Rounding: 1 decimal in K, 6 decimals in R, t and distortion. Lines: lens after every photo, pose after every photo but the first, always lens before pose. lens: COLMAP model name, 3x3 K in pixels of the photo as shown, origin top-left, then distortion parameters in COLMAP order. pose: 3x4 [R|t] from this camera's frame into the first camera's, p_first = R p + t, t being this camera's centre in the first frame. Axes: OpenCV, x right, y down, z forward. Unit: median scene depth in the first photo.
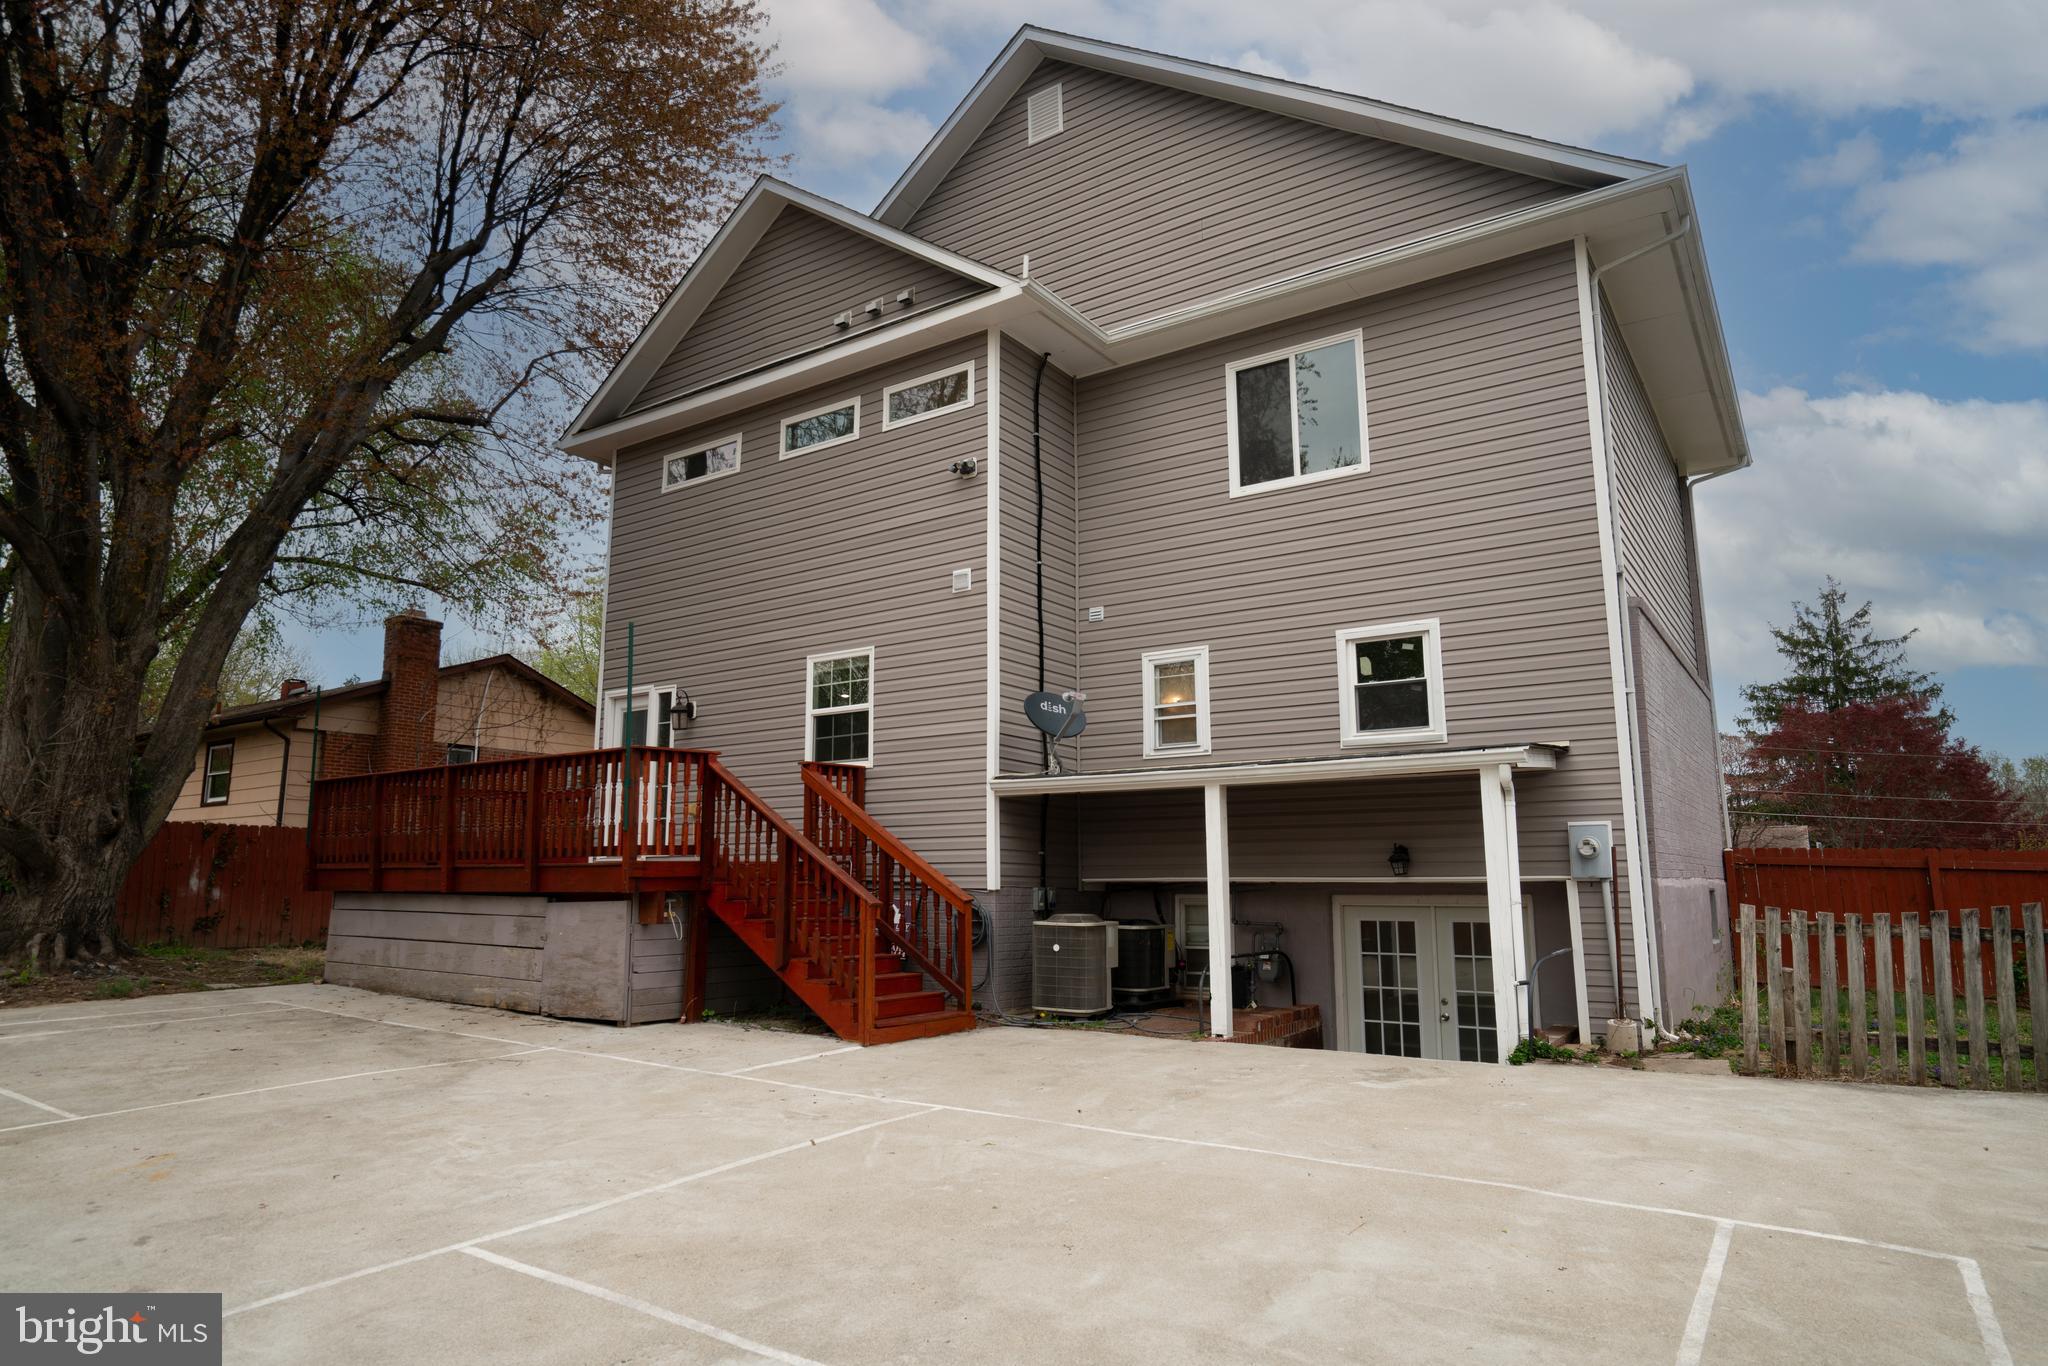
lens RADIAL K [[1157.8, 0, 972.3], [0, 1157.8, 604.6], [0, 0, 1]] dist [-0.001934, 0.000557]
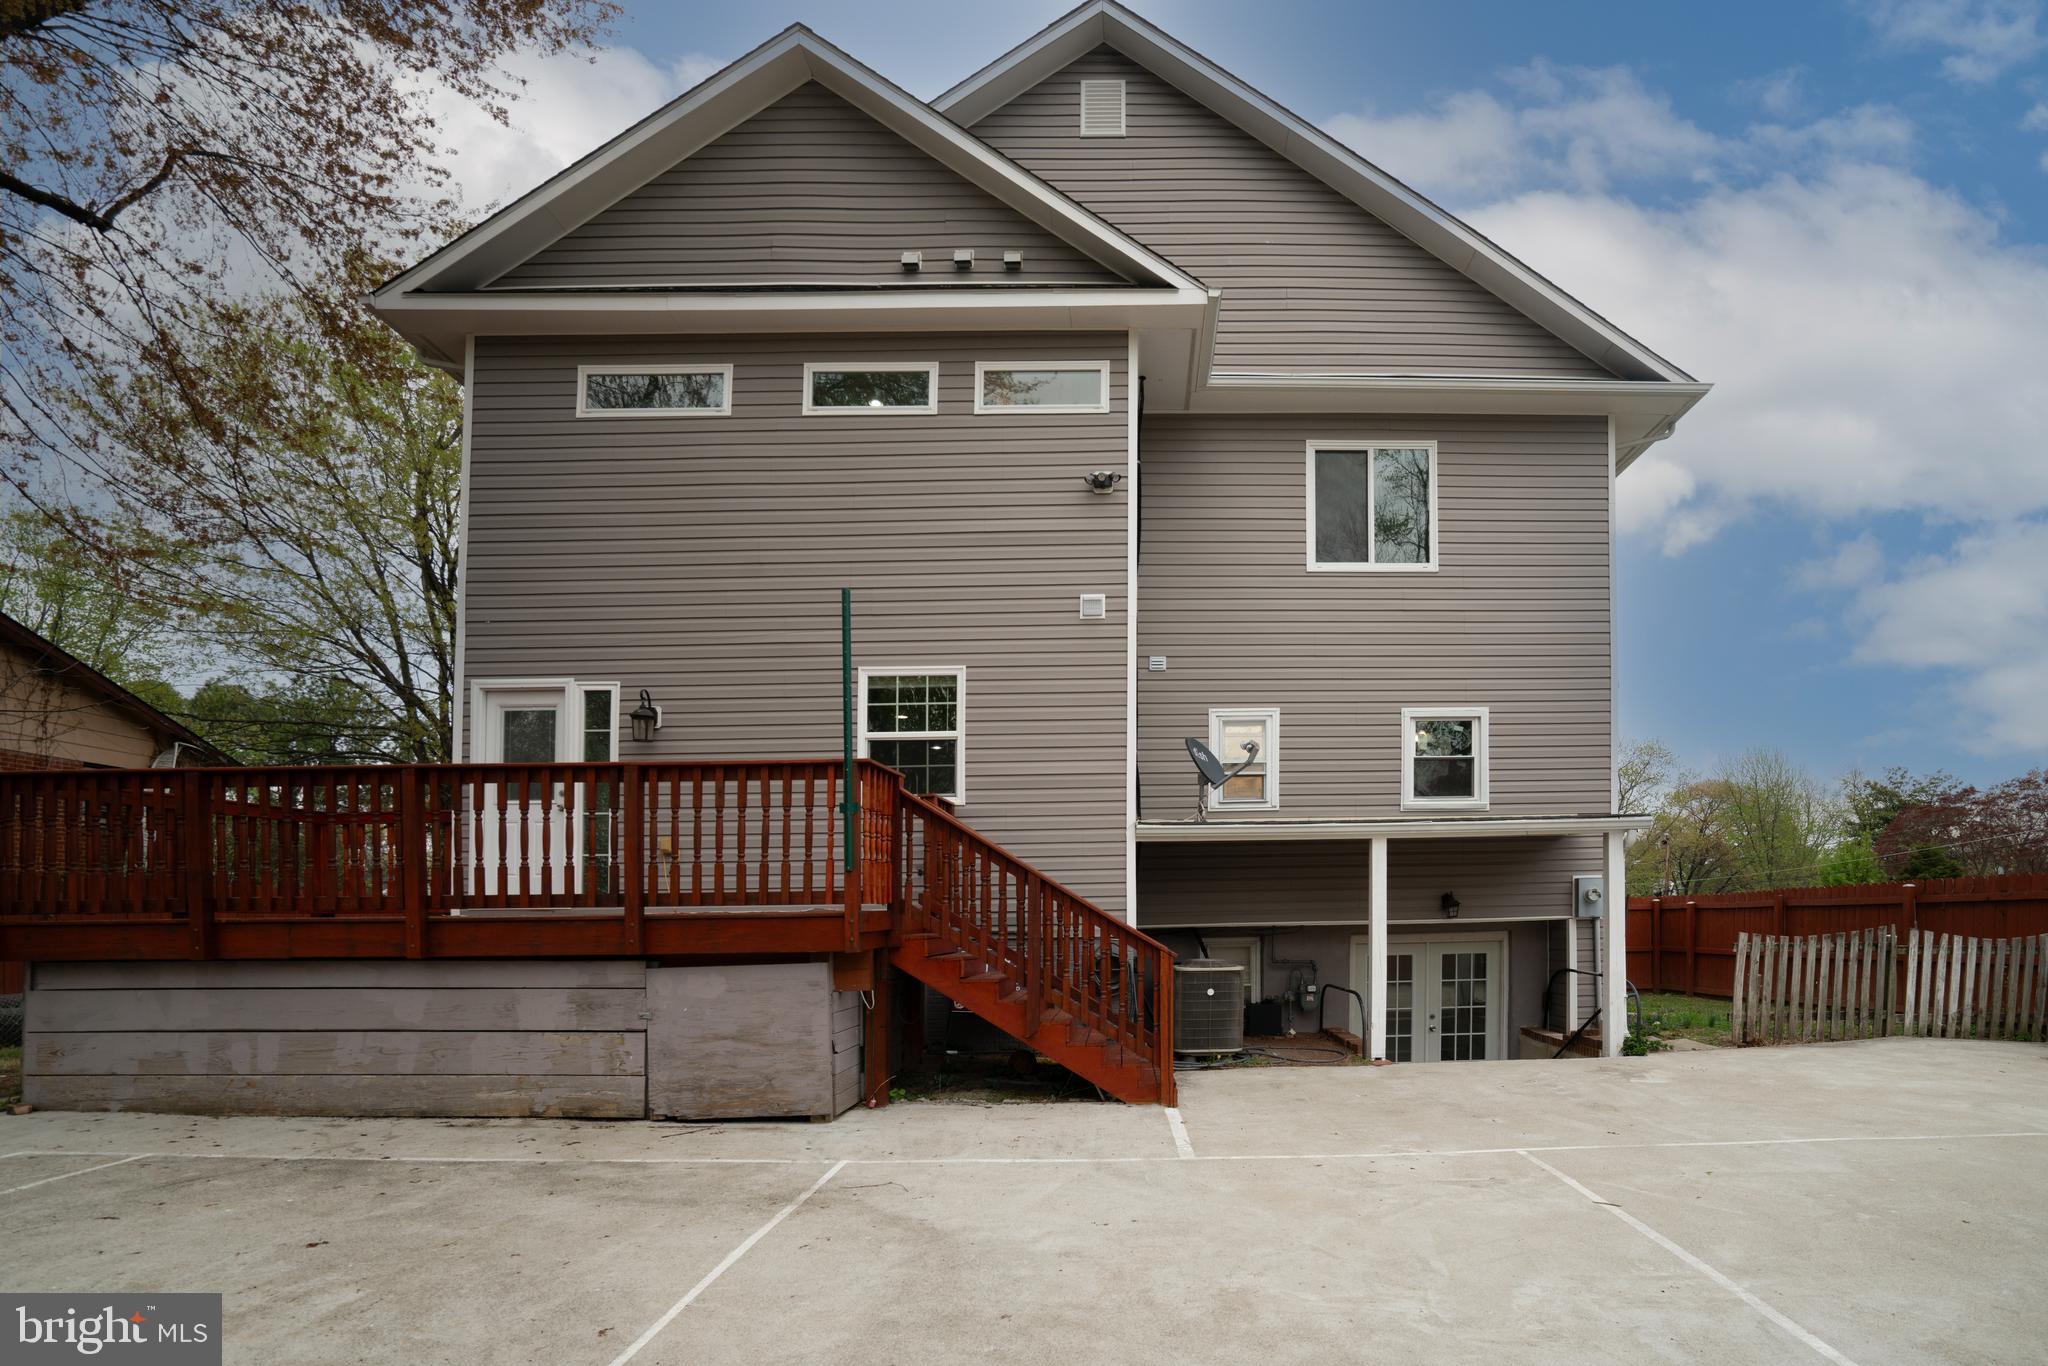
lens RADIAL K [[1038.7, 0, 1072.5], [0, 1038.7, 853.2], [0, 0, 1]] dist [-0.040575, 0.007614]
pose [[0.799396, 0.026634, 0.600213, -0.532956], [-0.121929, 0.985420, 0.118665, 0.079641], [-0.588302, -0.168044, 0.790988, 0.353474]]
